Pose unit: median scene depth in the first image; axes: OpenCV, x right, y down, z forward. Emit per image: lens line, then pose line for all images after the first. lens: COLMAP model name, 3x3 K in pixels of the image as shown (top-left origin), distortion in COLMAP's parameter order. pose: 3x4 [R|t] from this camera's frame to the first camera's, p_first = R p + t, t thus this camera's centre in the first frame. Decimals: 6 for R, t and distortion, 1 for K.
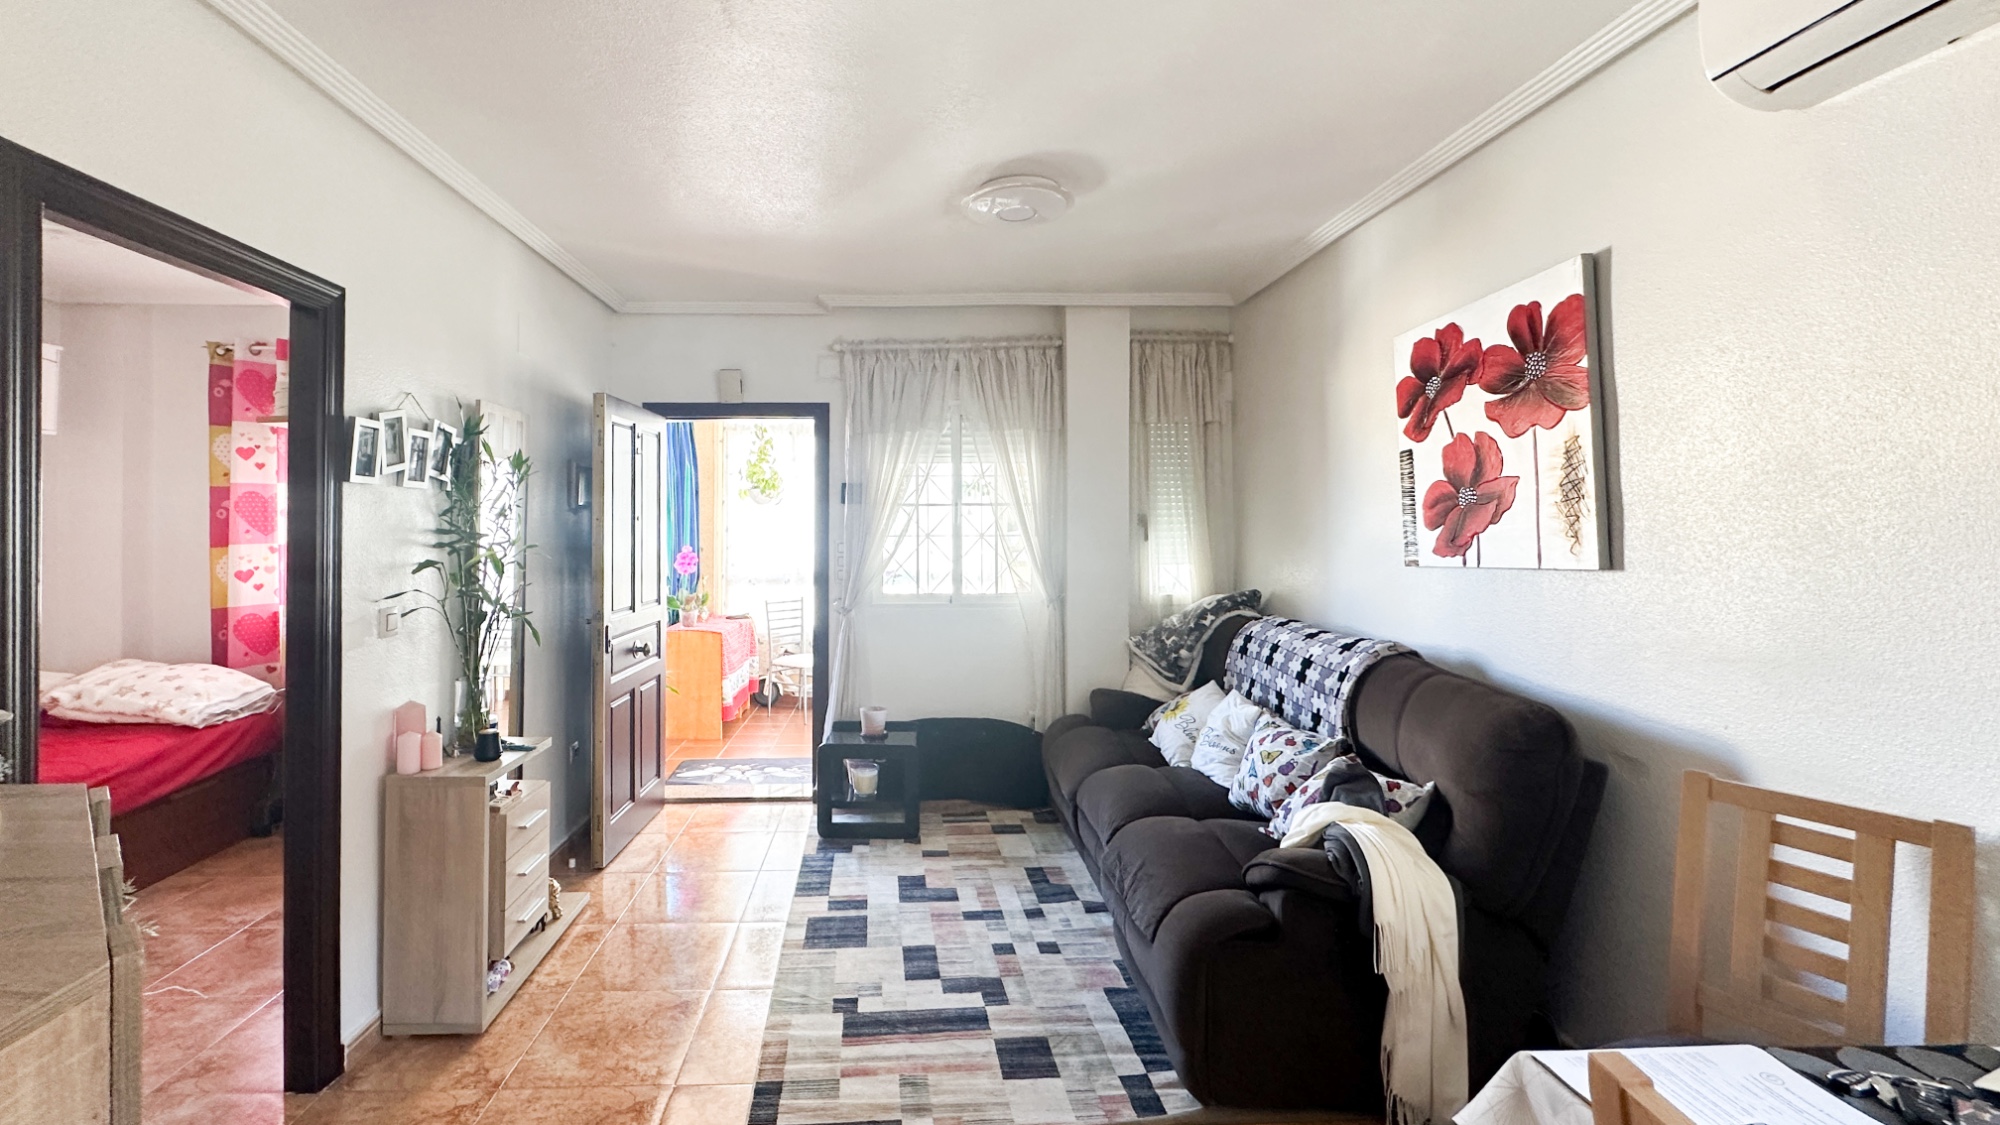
lens RADIAL K [[827.9, 0, 915.2], [0, 827.9, 519.9], [0, 0, 1]] dist [-0.001468, -0.000079]
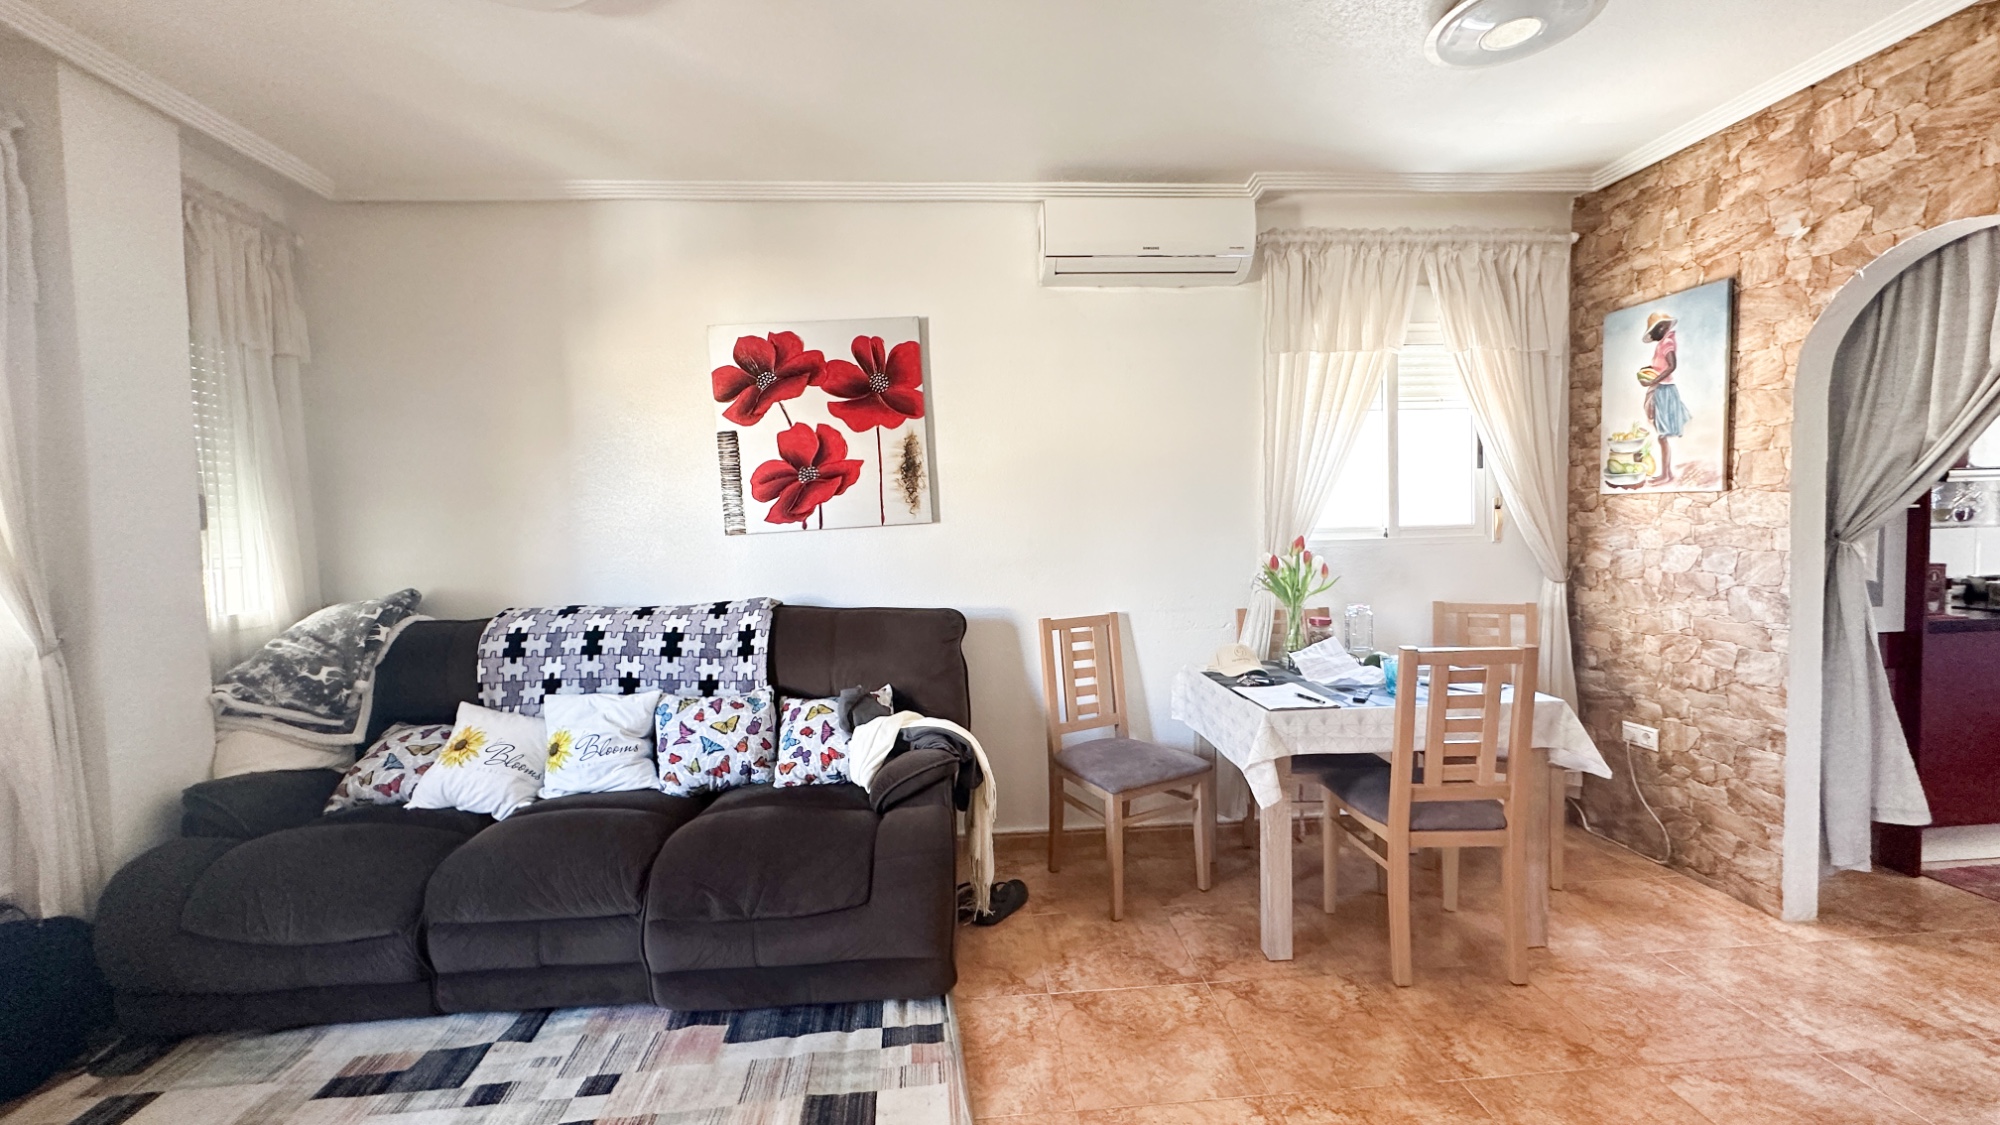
lens RADIAL K [[823.3, 0, 991.8], [0, 823.3, 553.8], [0, 0, 1]] dist [0.000179, 0.000103]
pose [[-0.045699, -0.039351, 0.998180, -0.568324], [0.017071, 0.999047, 0.040167, 0.044741], [-0.998809, 0.018876, -0.044984, 0.722147]]
